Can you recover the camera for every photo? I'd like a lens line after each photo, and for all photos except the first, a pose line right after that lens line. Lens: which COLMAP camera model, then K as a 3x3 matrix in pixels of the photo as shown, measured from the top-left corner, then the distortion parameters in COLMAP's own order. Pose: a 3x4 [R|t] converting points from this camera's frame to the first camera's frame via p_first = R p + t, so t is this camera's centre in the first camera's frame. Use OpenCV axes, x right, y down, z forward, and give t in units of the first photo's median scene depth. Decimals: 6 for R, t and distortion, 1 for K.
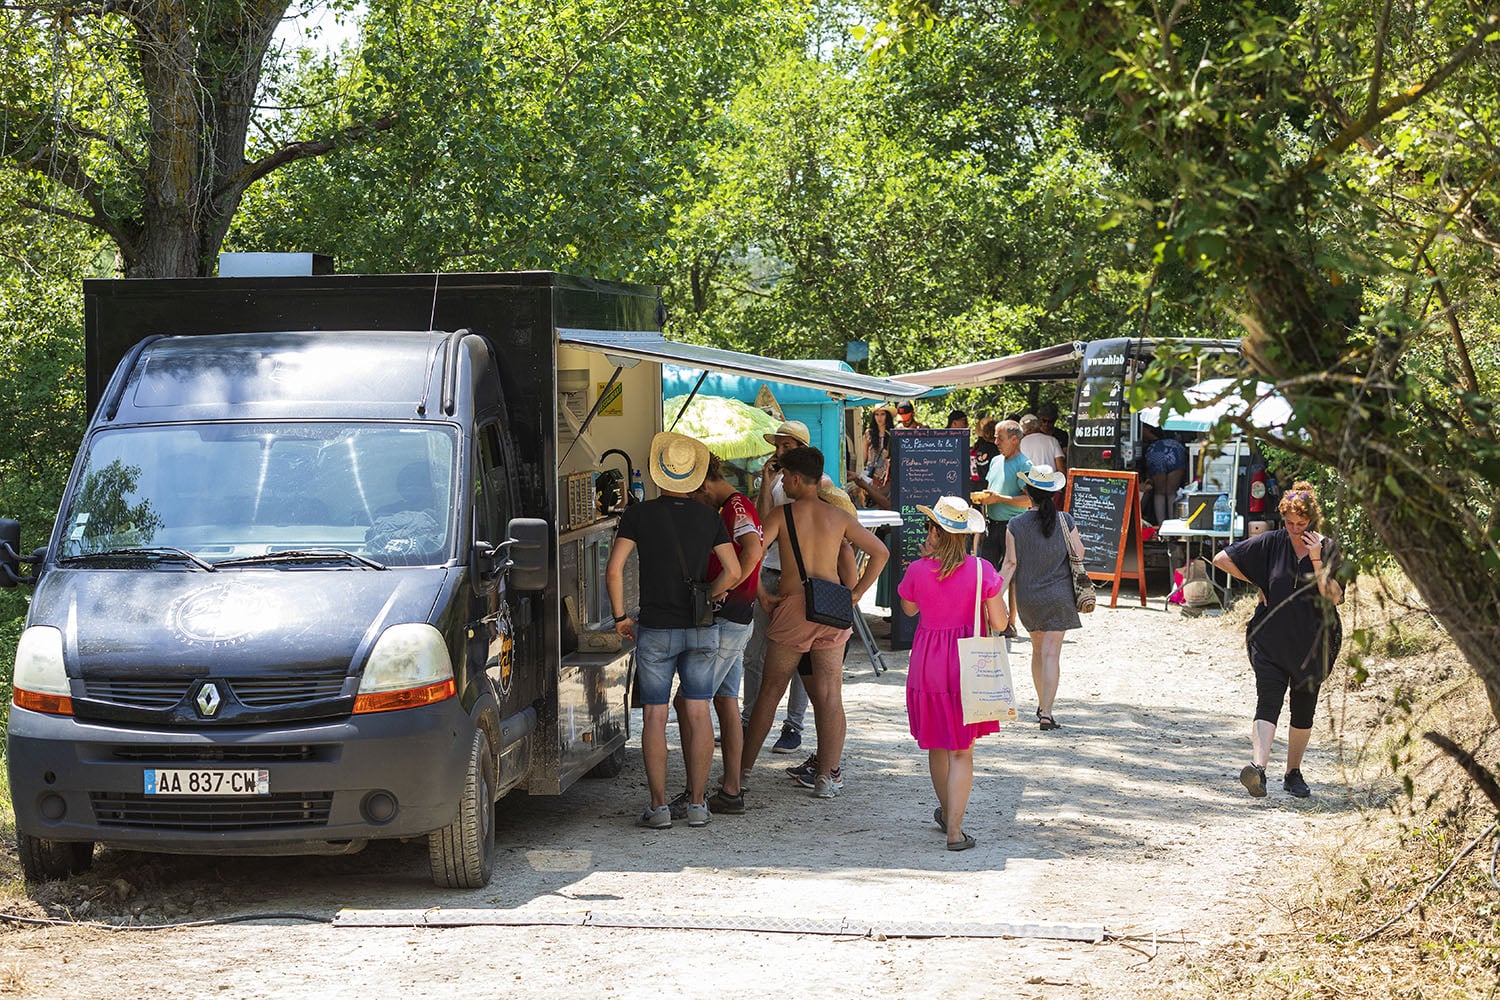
lens RADIAL K [[3773.0, 0, 750.0], [0, 3773.0, 500.0], [0, 0, 1]] dist [0.046685, -0.585223]
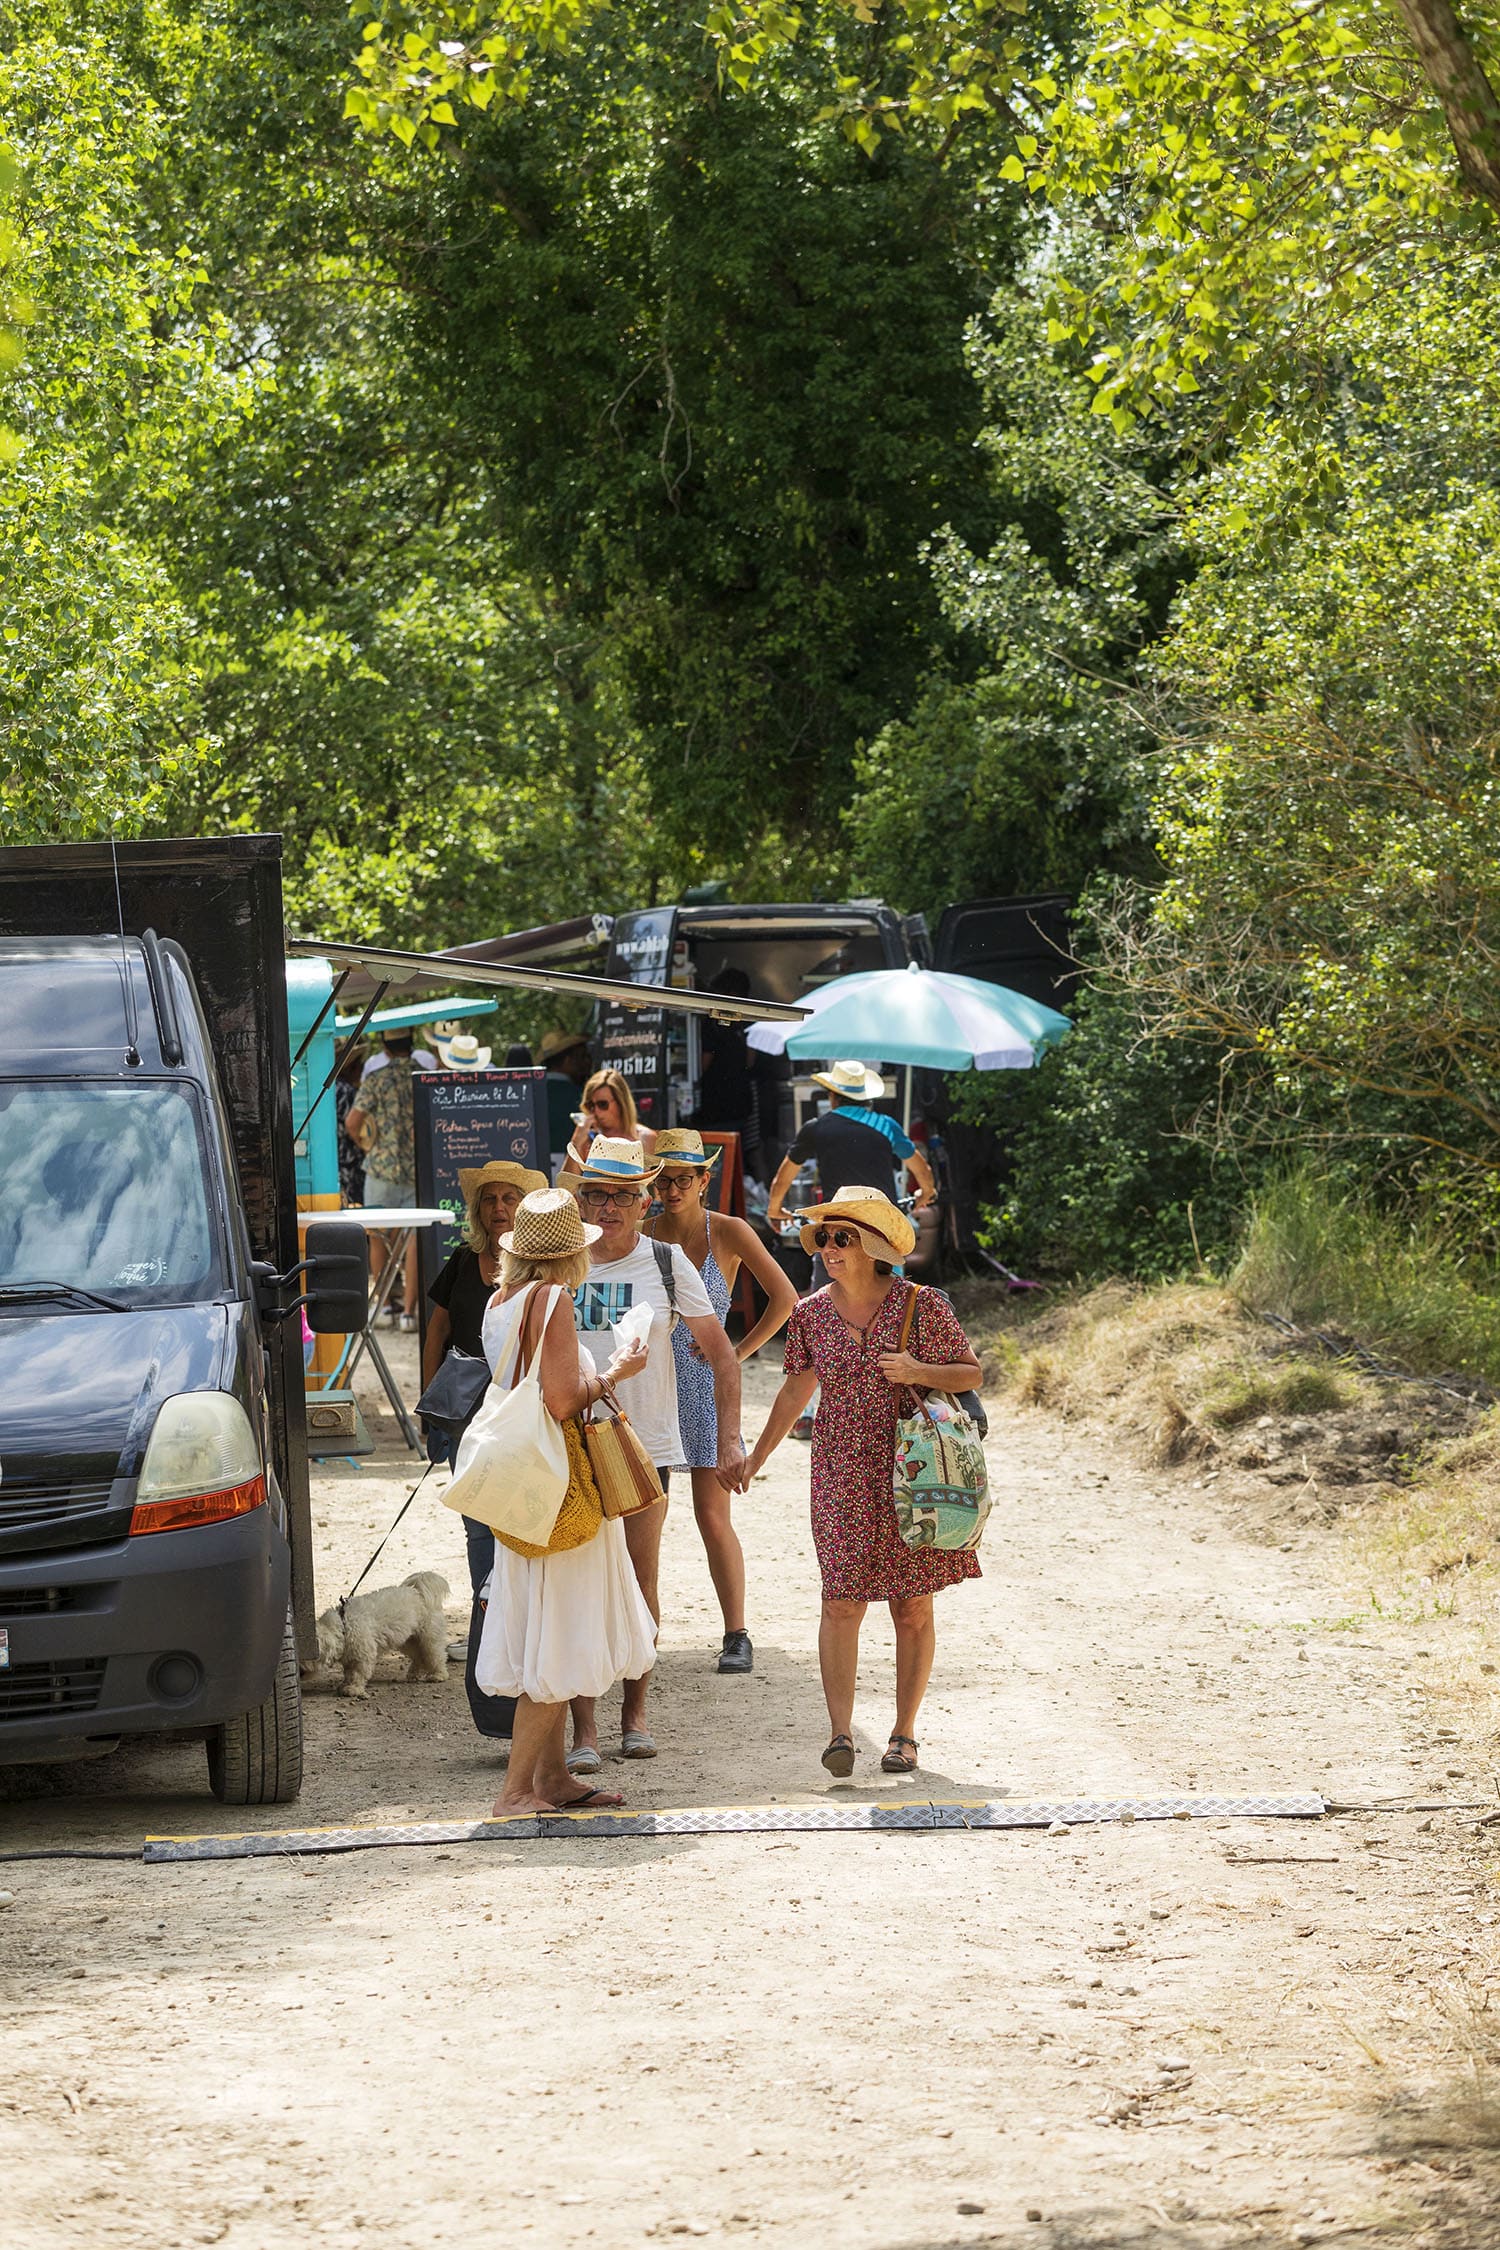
lens RADIAL K [[6860.6, 0, 750.0], [0, 6860.6, 1125.0], [0, 0, 1]] dist [0.108384, -2.218095]
pose [[0.986098, -0.039461, 0.161413, -0.185078], [0.041272, 0.999117, -0.007886, 0.000536], [-0.160959, 0.014438, 0.986856, -0.169791]]
